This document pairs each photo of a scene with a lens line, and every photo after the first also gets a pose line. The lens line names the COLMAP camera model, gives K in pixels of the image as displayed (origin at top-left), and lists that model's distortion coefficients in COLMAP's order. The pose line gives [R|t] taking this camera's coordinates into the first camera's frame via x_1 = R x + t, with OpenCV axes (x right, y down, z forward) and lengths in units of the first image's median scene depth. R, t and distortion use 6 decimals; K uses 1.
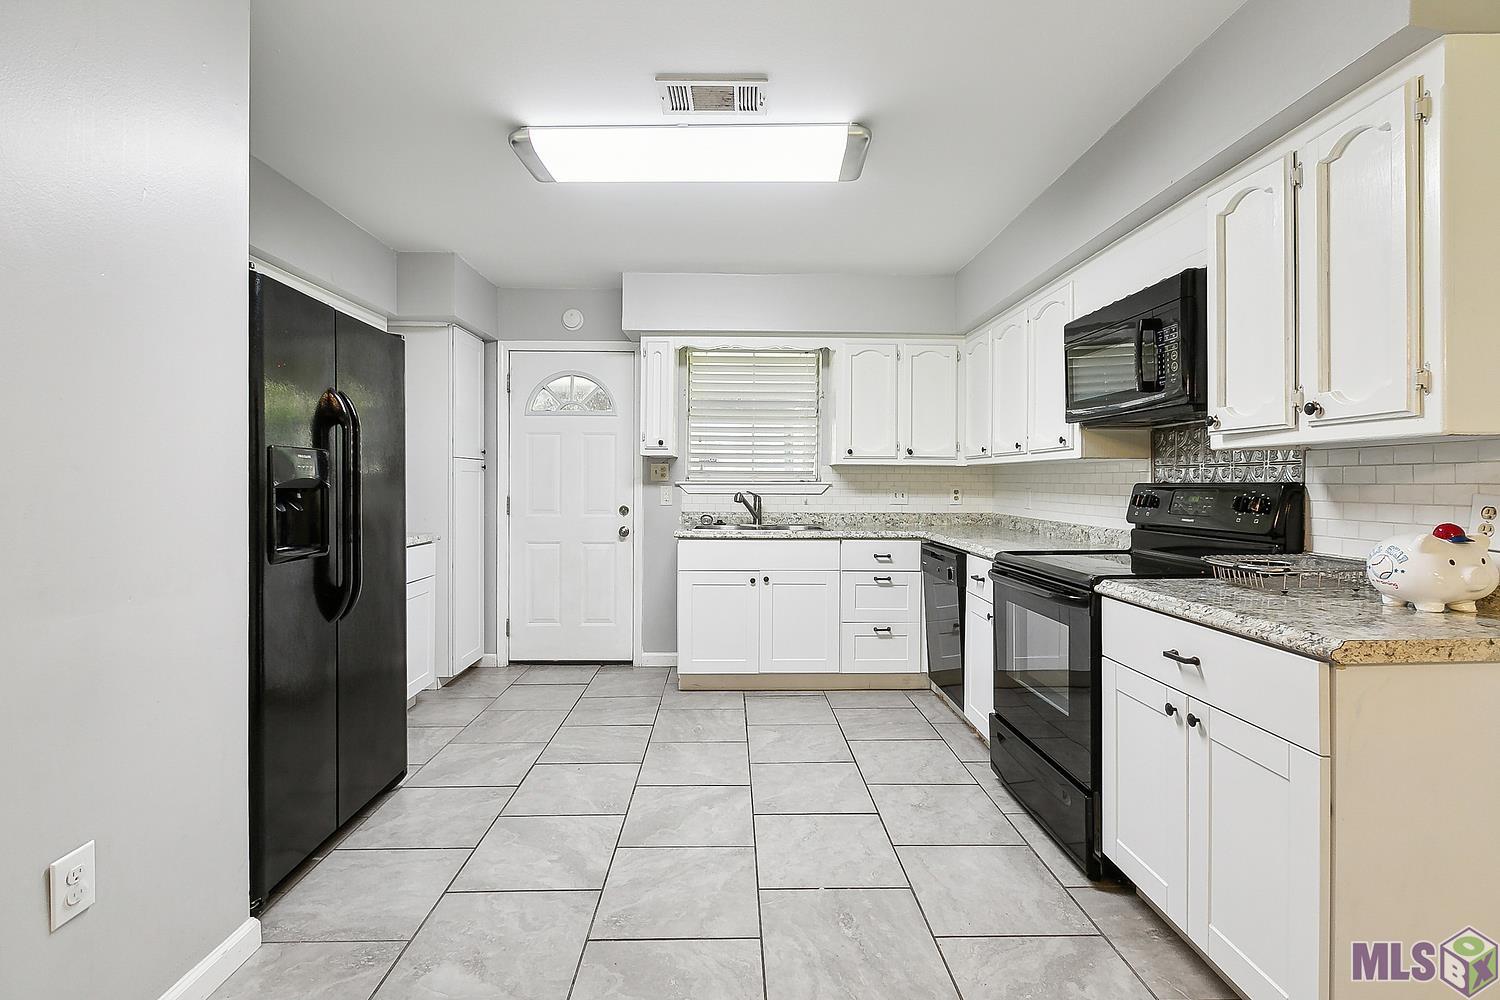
lens RADIAL K [[687.1, 0, 750.7], [0, 687.1, 482.0], [0, 0, 1]] dist [-0.001251, -0.000044]
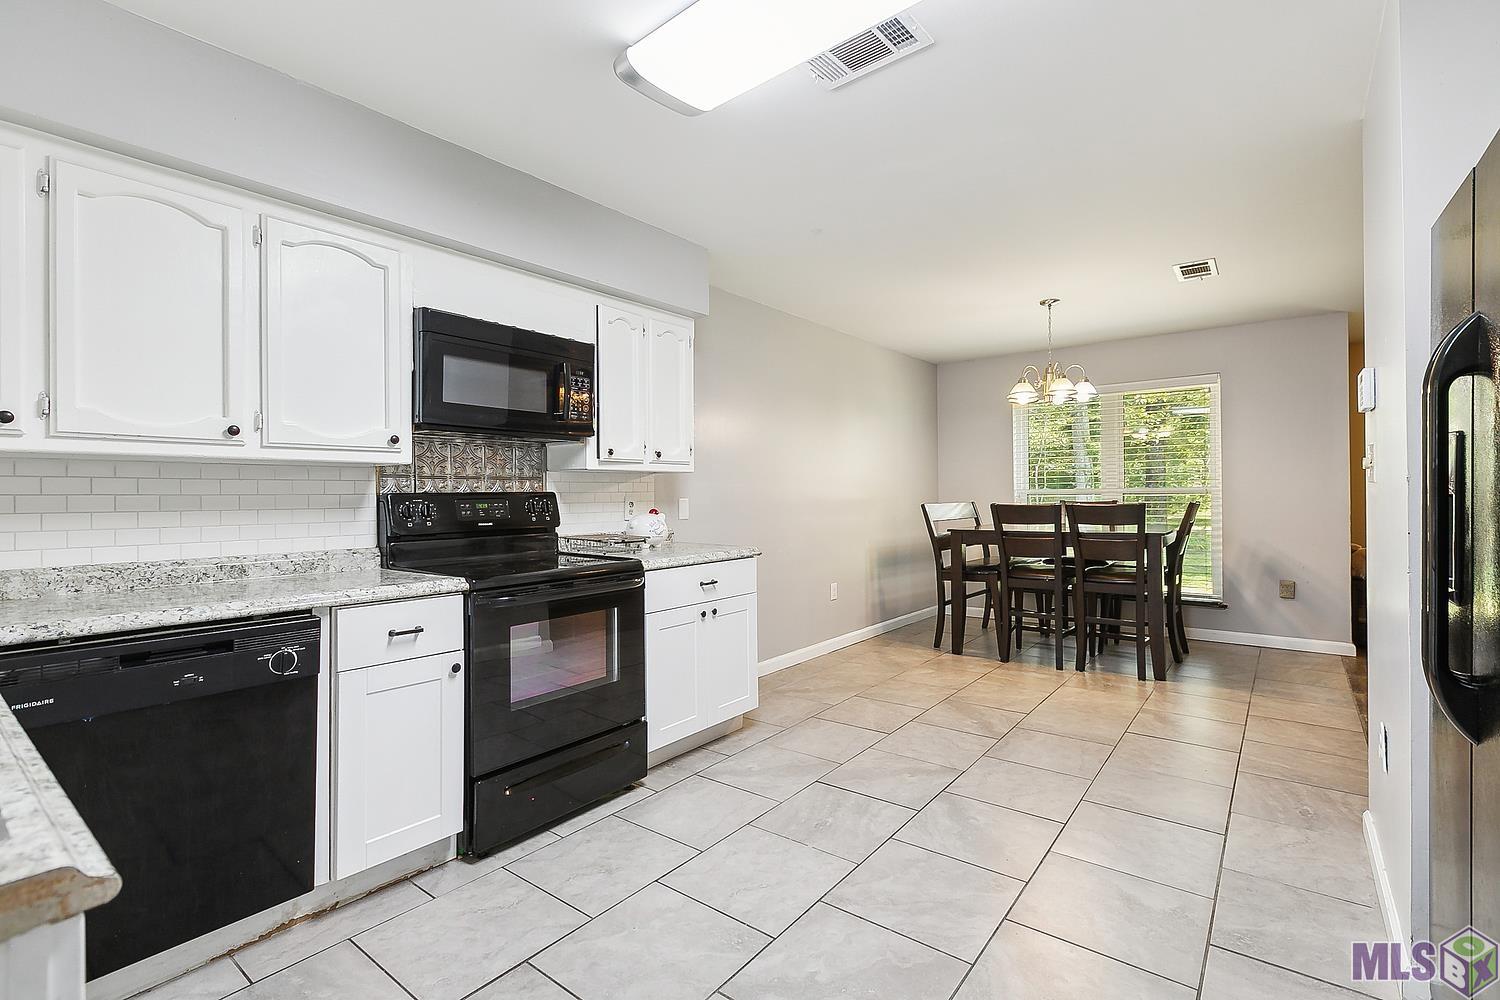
lens RADIAL K [[694.4, 0, 750.0], [0, 694.4, 500.0], [0, 0, 1]] dist [0.001269, -0.000124]
pose [[-0.775456, 0.000844, 0.631402, -0.509826], [0.005752, 0.999967, 0.005727, 0.011679], [-0.631376, 0.008073, -0.775435, 1.822607]]
